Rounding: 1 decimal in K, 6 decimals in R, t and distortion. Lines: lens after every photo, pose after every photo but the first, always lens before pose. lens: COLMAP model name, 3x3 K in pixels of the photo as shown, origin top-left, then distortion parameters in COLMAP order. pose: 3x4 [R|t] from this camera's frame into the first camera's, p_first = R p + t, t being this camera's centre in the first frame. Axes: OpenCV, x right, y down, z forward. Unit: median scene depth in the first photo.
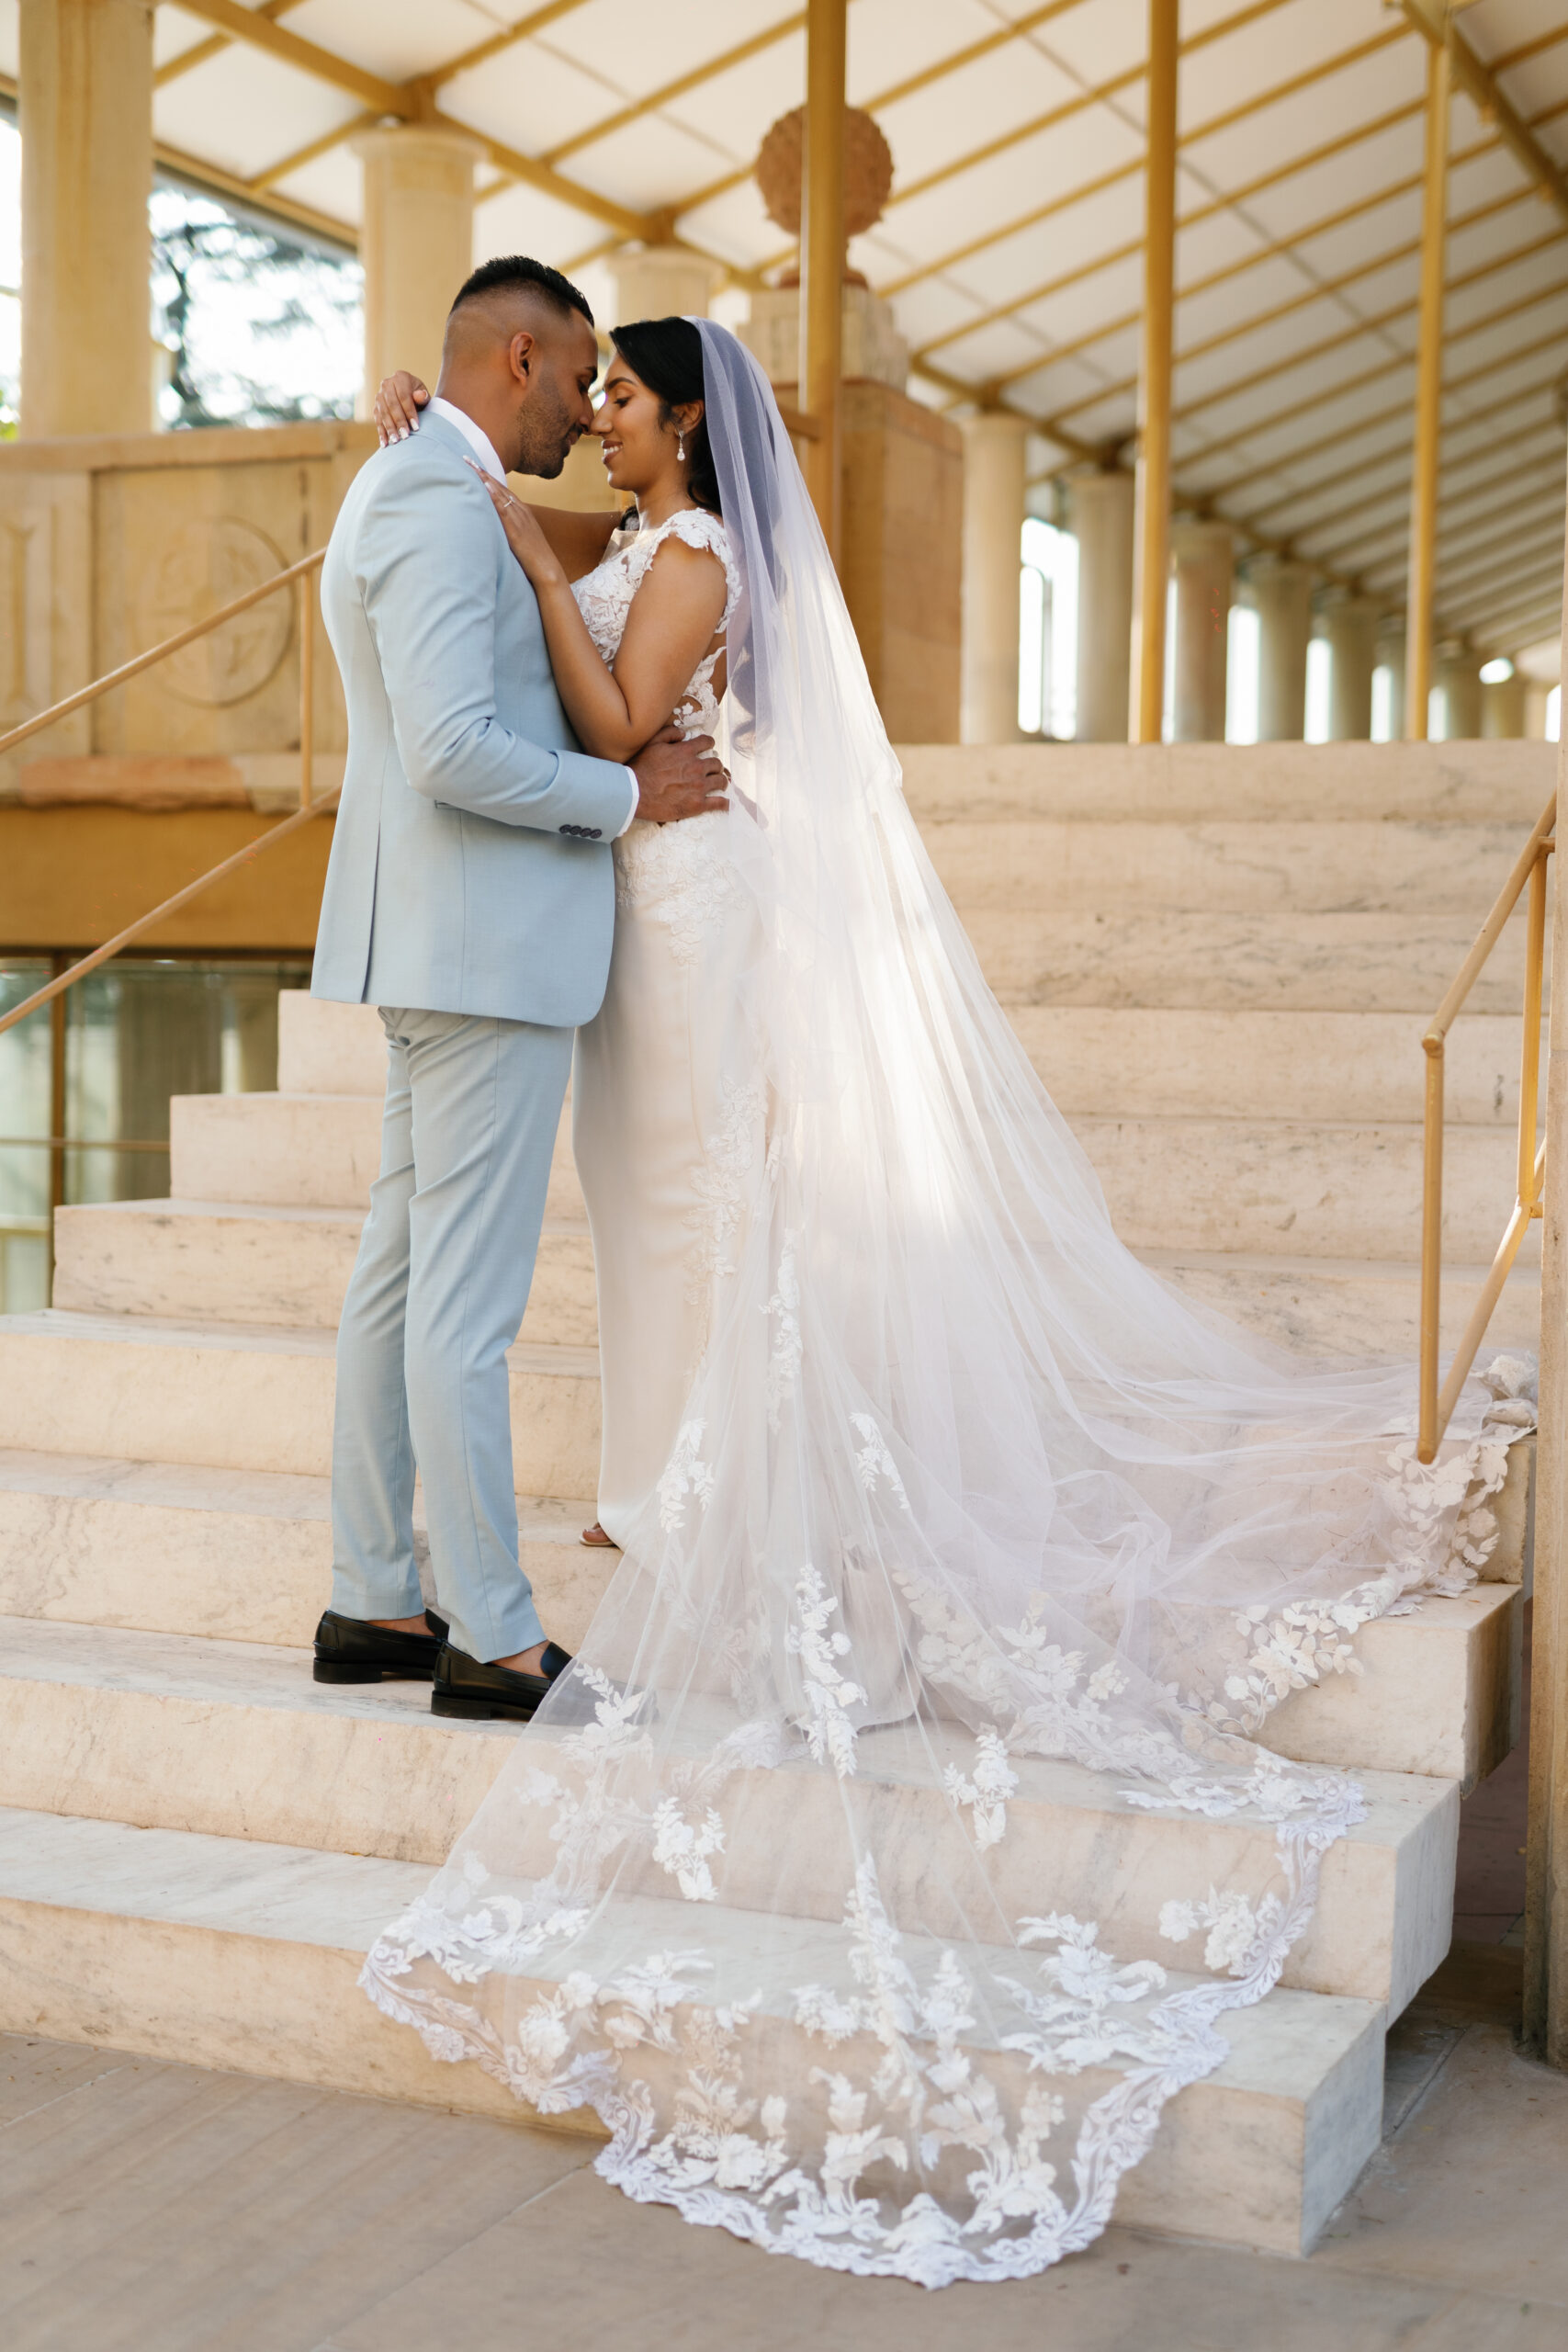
lens RADIAL K [[3272.7, 0, 784.0], [0, 3272.7, 1176.0], [0, 0, 1]] dist [0.010011, 0.048697]
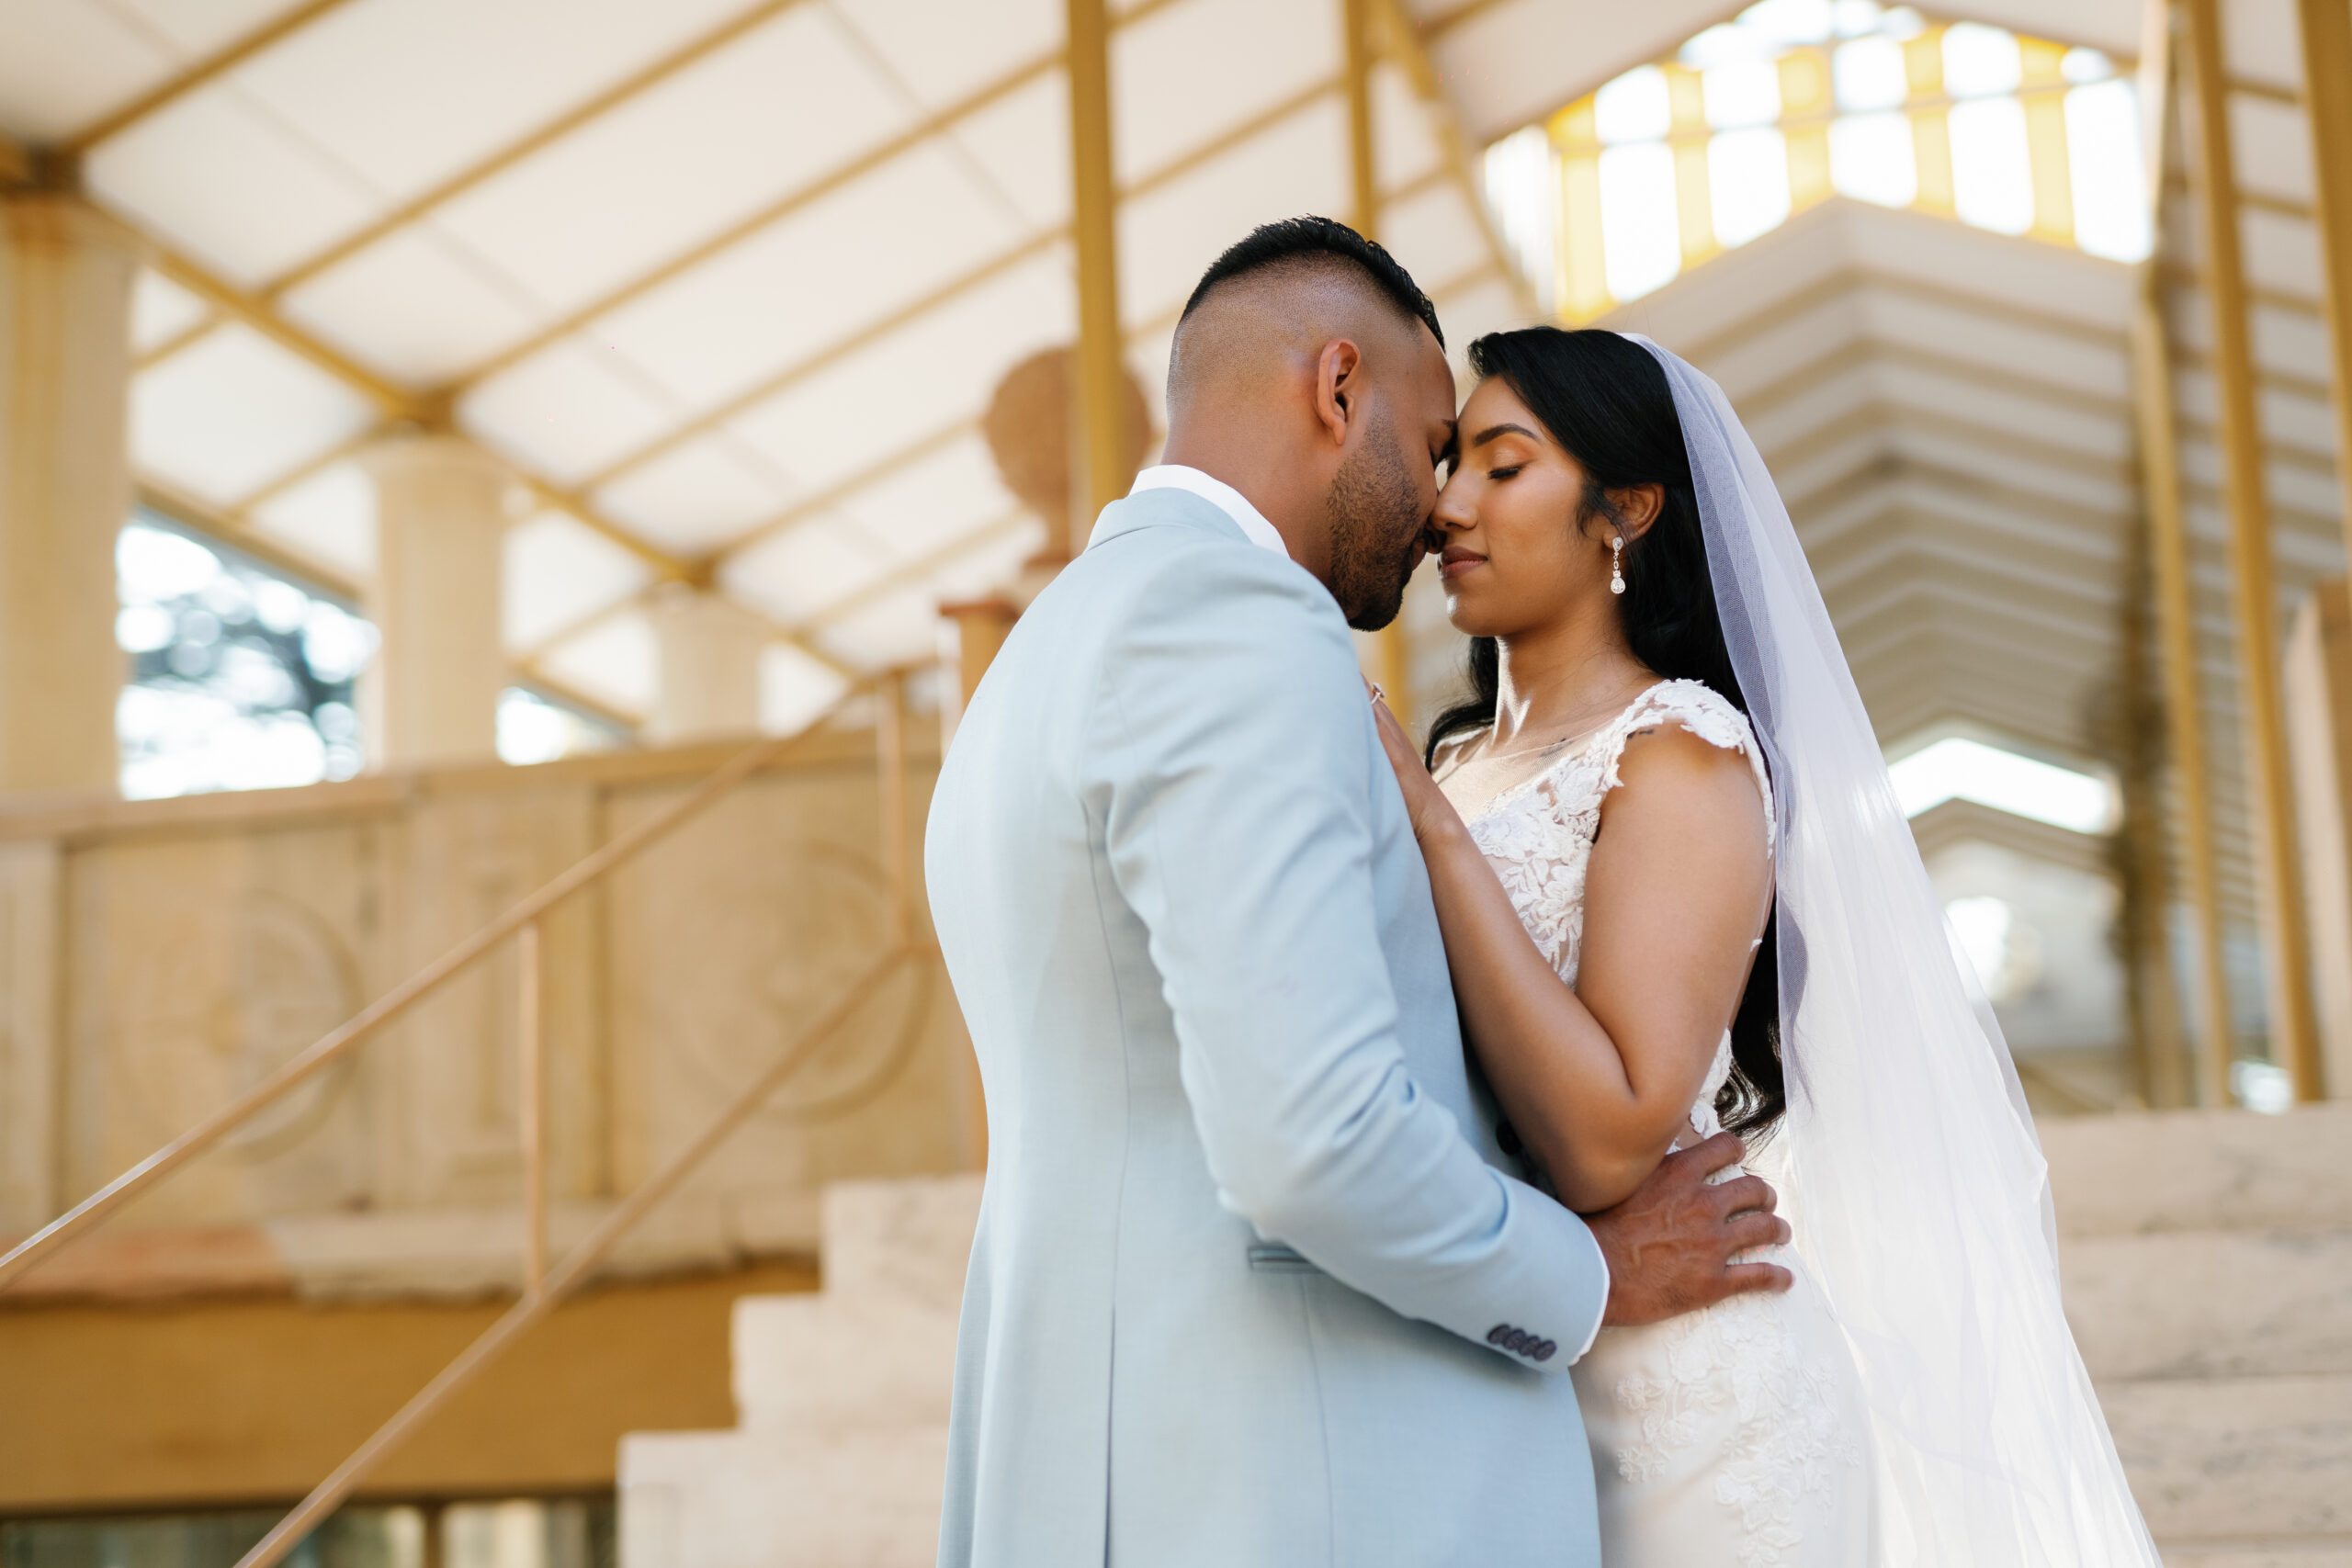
lens RADIAL K [[3429.3, 0, 1176.0], [0, 3429.3, 784.0], [0, 0, 1]] dist [-0.029235, 0.063225]
pose [[0.987154, -0.027417, 0.157403, -0.136038], [0.065182, 0.968563, -0.240078, -0.046756], [-0.145873, 0.247254, 0.957908, 0.368999]]
